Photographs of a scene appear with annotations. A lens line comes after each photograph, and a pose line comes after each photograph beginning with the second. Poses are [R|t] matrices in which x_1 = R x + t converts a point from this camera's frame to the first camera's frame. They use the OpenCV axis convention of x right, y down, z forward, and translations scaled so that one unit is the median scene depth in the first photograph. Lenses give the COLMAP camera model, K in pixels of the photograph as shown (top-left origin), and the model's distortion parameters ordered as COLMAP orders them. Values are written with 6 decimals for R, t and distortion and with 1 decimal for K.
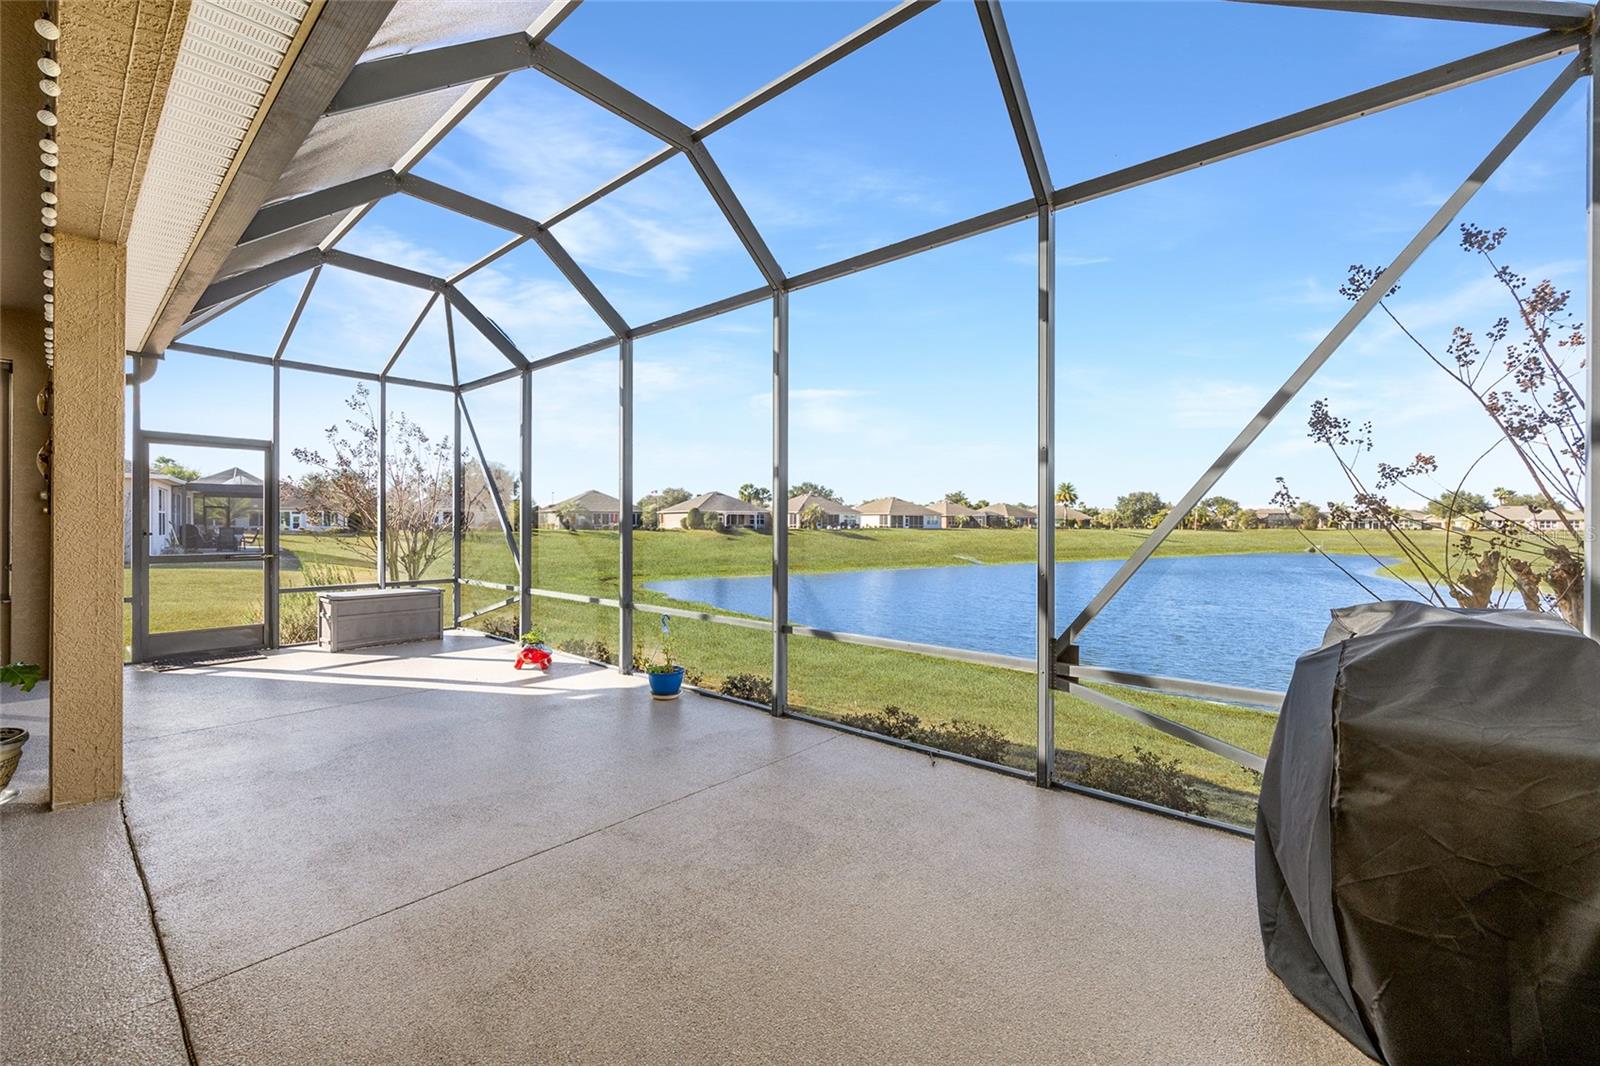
lens RADIAL K [[637.1, 0, 796.4], [0, 637.1, 524.0], [0, 0, 1]] dist [-0.004020, 0.000130]
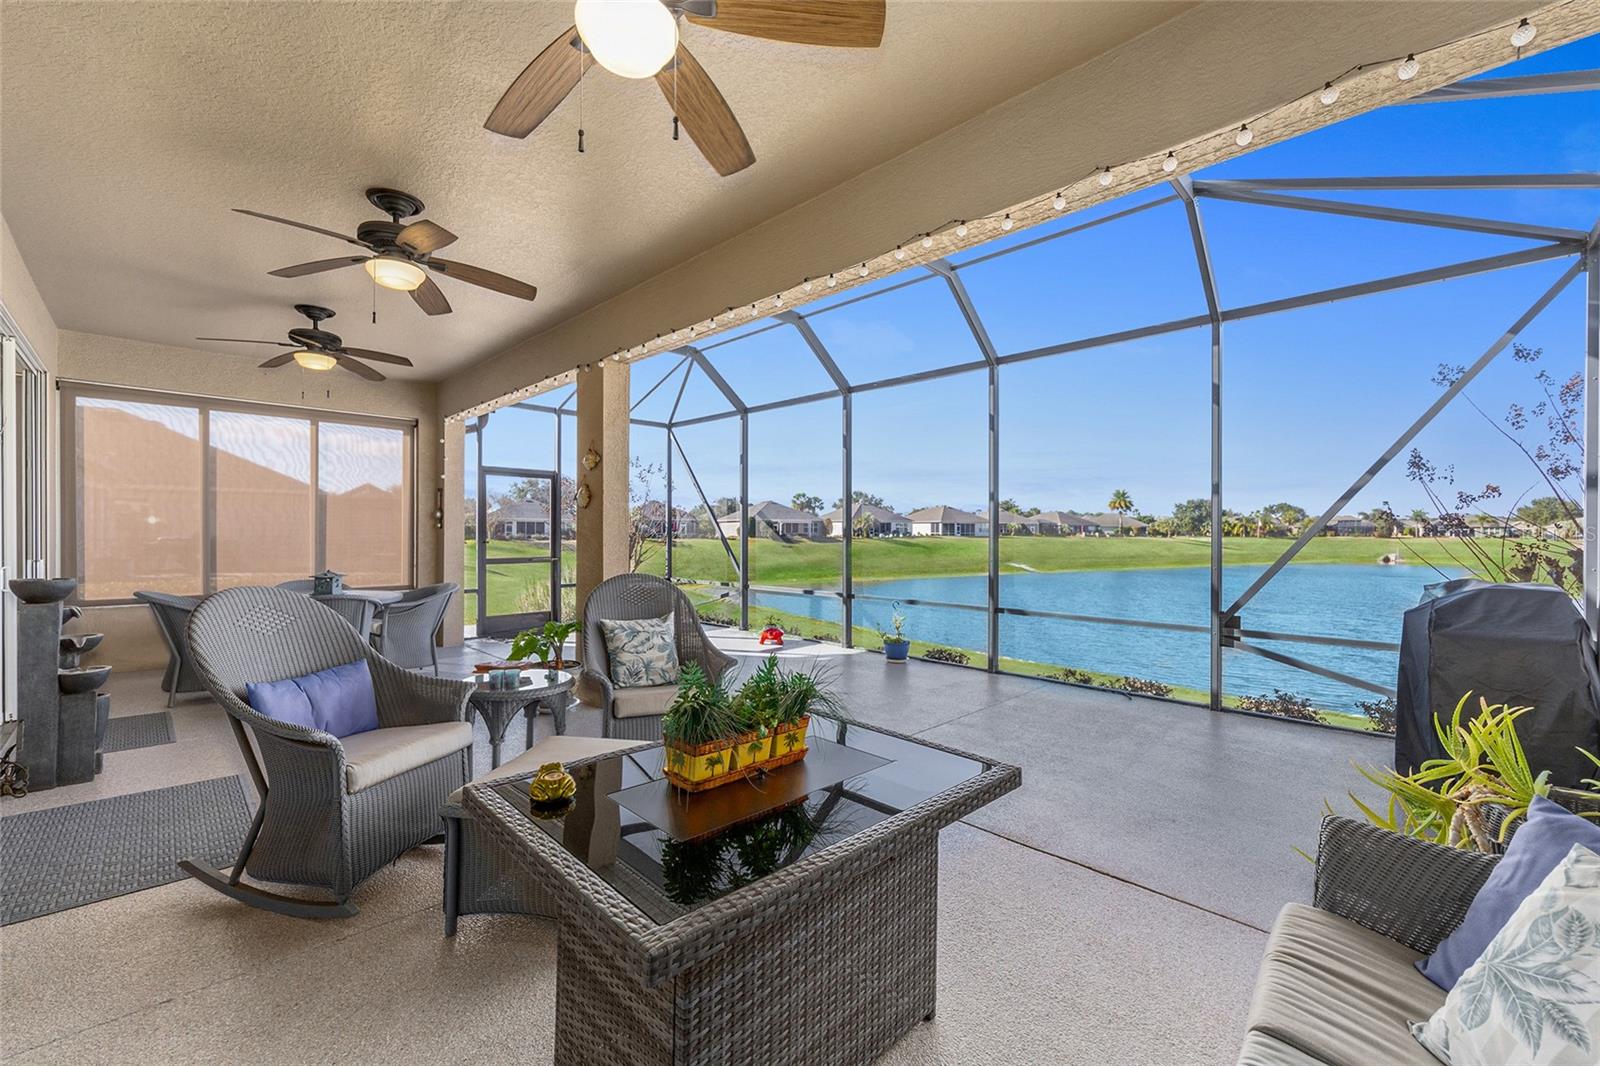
lens RADIAL K [[637.1, 0, 790.1], [0, 637.1, 535.7], [0, 0, 1]] dist [-0.004020, 0.000130]
pose [[0.997418, -0.001032, -0.071808, -0.459072], [0.001472, 0.999980, 0.006082, -0.007503], [0.071801, -0.006172, 0.997400, -0.512161]]
